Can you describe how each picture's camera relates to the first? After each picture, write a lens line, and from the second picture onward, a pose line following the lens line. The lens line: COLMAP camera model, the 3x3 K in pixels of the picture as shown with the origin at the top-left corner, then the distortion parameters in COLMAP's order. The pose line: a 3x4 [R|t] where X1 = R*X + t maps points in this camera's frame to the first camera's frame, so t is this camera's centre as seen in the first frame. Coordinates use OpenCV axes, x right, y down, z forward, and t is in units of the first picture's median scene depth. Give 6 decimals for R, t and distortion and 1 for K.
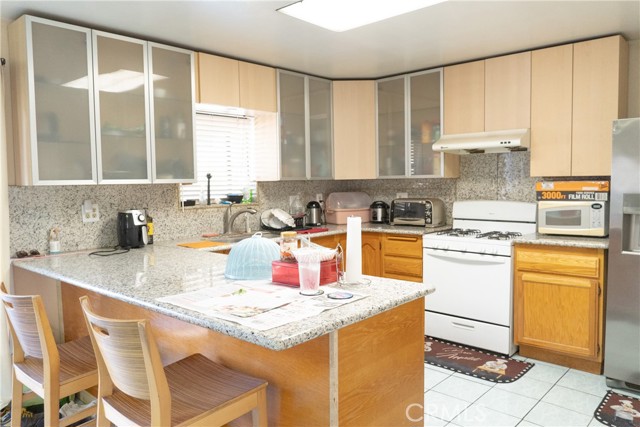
lens RADIAL K [[484.4, 0, 316.4], [0, 484.4, 211.8], [0, 0, 1]] dist [-0.016864, 0.010216]
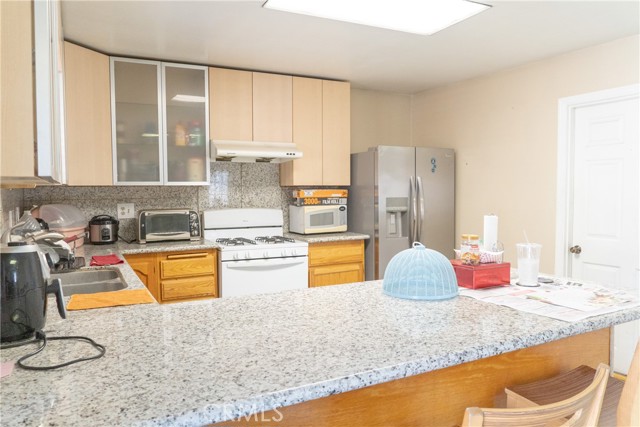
lens RADIAL K [[484.4, 0, 322.5], [0, 484.4, 210.8], [0, 0, 1]] dist [-0.016864, 0.010216]
pose [[0.335416, -0.029137, 0.941619, -0.483263], [0.060783, 0.998108, 0.009233, -0.014992], [-0.940107, 0.054138, 0.336553, 0.433734]]
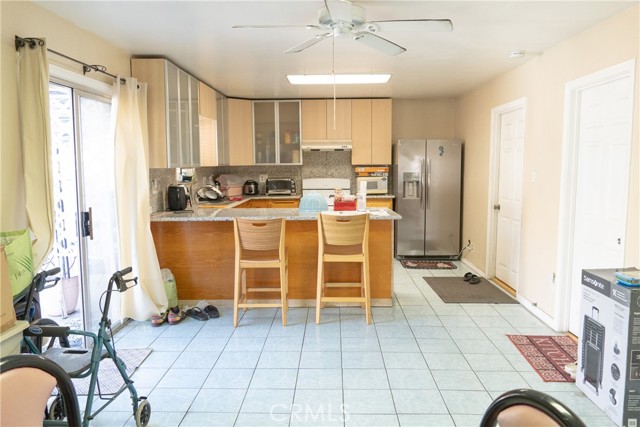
lens RADIAL K [[484.4, 0, 317.2], [0, 484.4, 215.5], [0, 0, 1]] dist [-0.016864, 0.010216]
pose [[0.746640, -0.059129, 0.662595, -0.744099], [0.038352, 0.998211, 0.045862, 0.027541], [-0.664121, -0.008831, 0.747573, -0.274218]]
